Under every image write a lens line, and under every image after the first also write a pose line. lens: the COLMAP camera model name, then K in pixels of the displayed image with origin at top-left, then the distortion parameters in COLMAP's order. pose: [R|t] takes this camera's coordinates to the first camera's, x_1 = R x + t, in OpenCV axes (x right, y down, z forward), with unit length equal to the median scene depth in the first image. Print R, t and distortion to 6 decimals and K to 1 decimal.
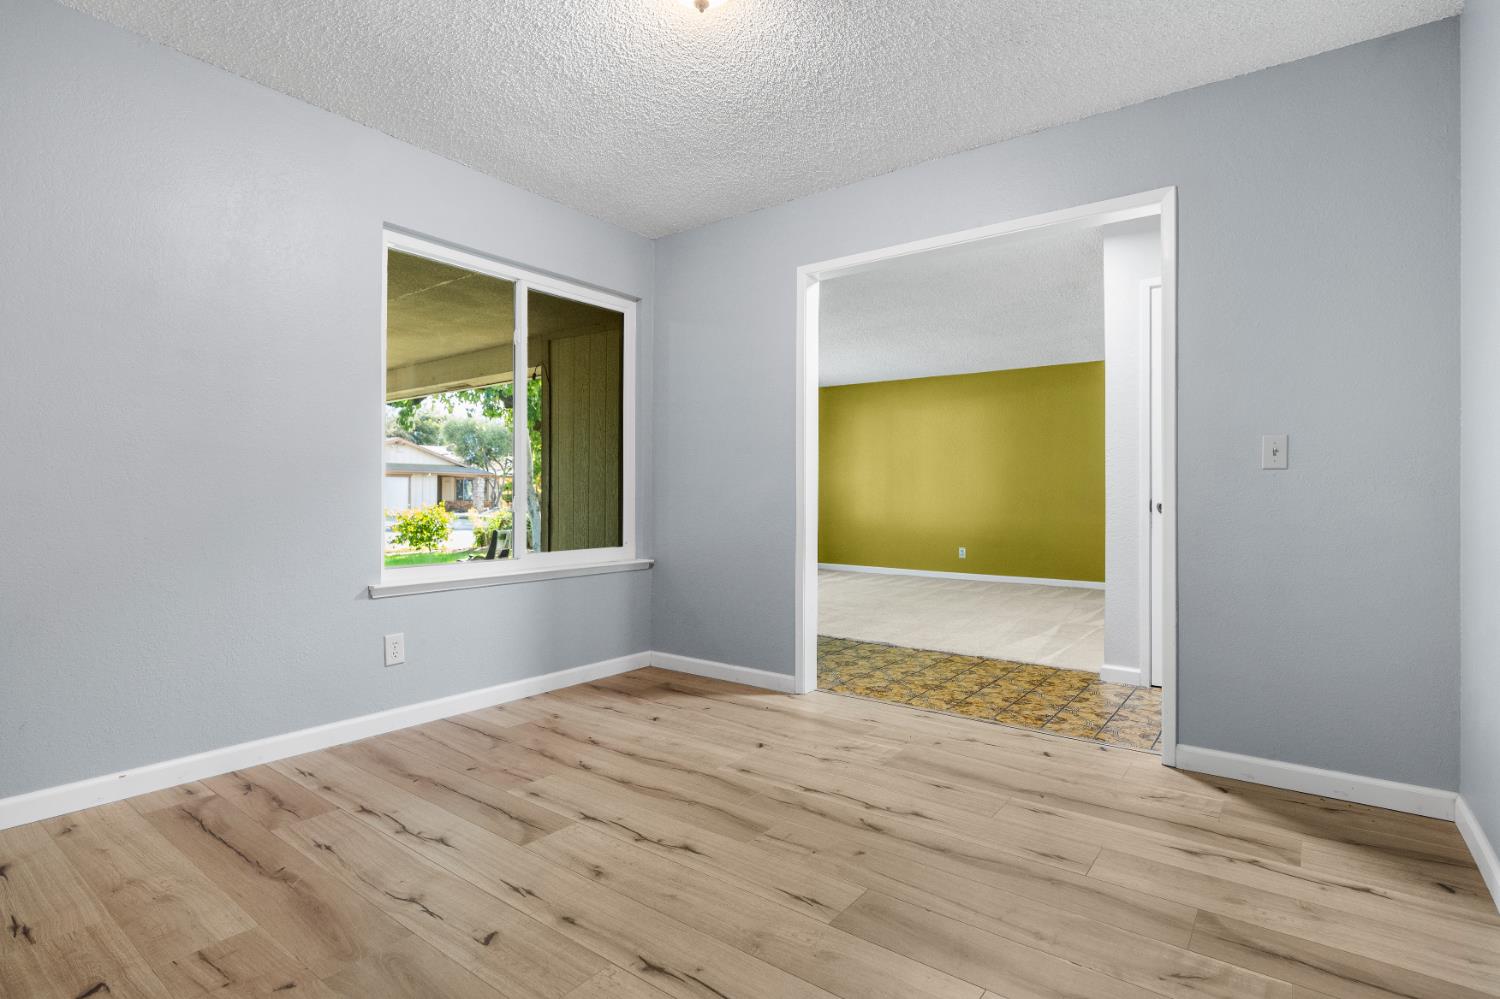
lens RADIAL K [[735.6, 0, 748.0], [0, 735.6, 489.2], [0, 0, 1]] dist [-0.005522, 0.000055]
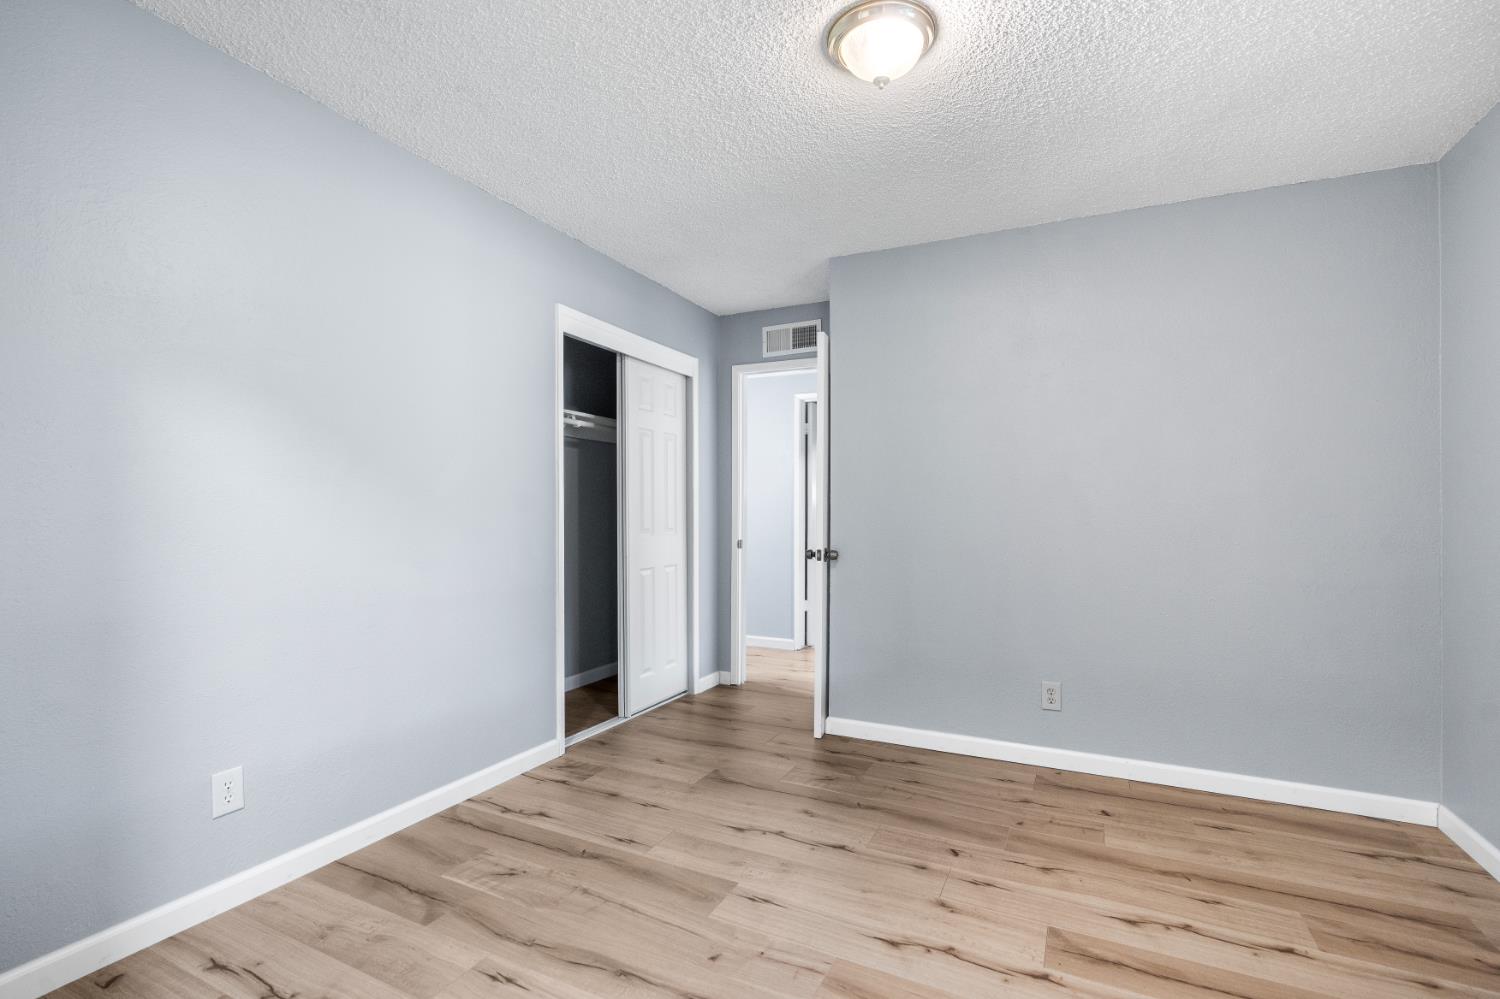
lens RADIAL K [[687.5, 0, 743.1], [0, 687.5, 509.1], [0, 0, 1]] dist [-0.009281, 0.001274]
pose [[-0.983542, -0.010752, -0.180361, 0.240556], [-0.008283, 0.999861, -0.014437, -0.056289], [0.180491, -0.012705, -0.983495, 1.611840]]
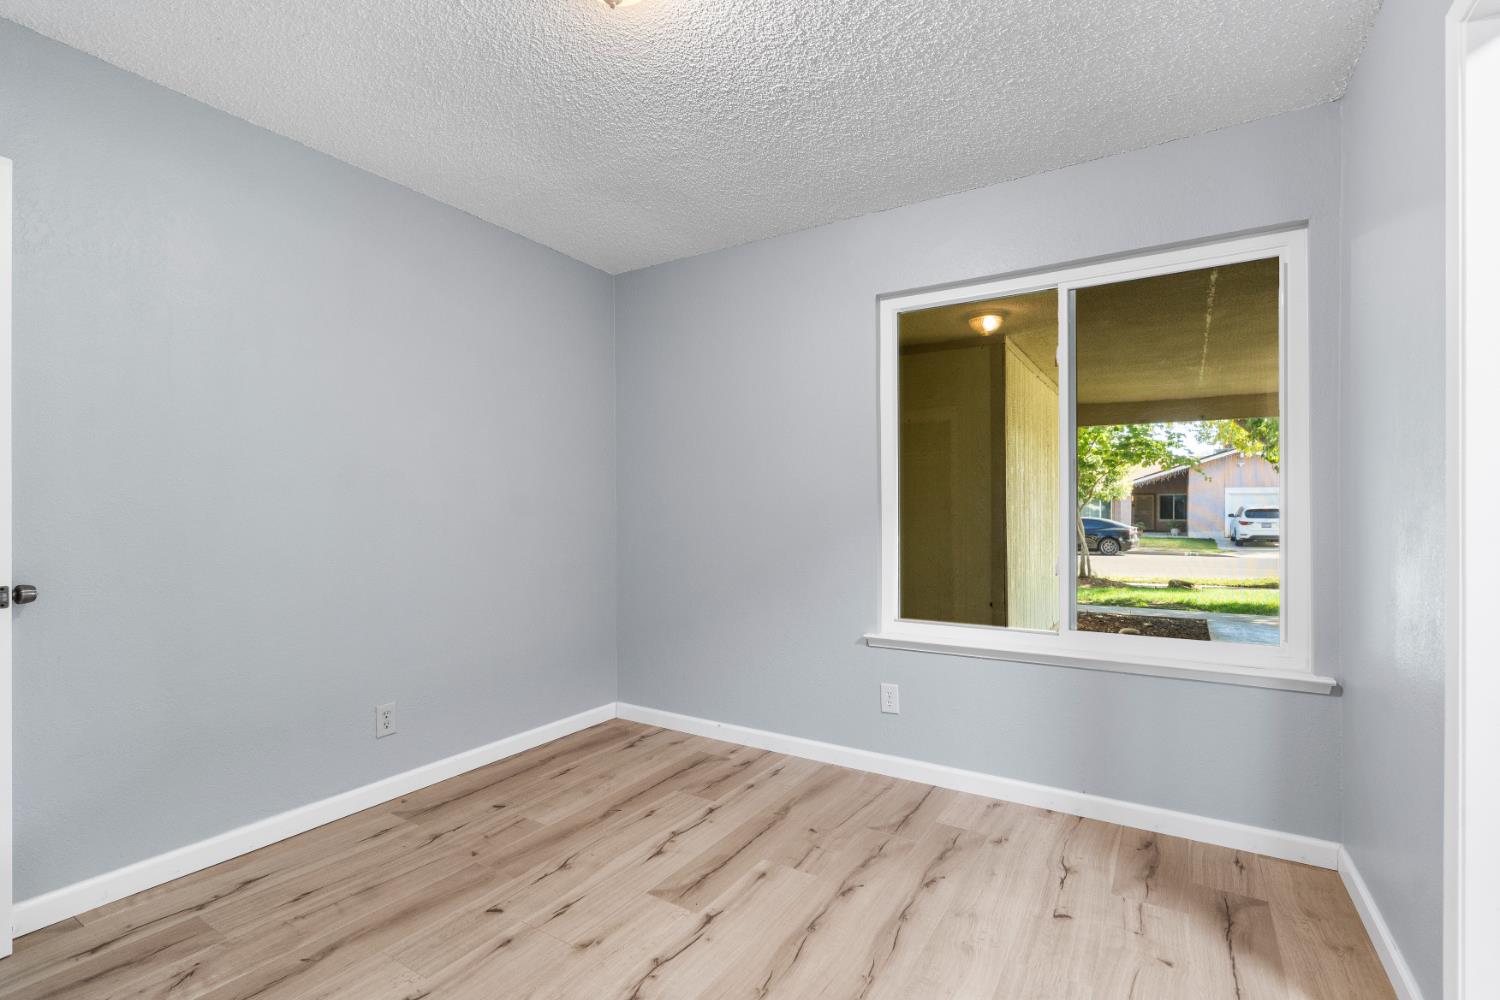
lens RADIAL K [[687.5, 0, 747.6], [0, 687.5, 514.4], [0, 0, 1]] dist [-0.009281, 0.001274]
pose [[0.086075, -0.000402, -0.996289, 0.621297], [0.010637, 0.999943, 0.000516, -0.061575], [0.996232, -0.010642, 0.086075, 0.930915]]
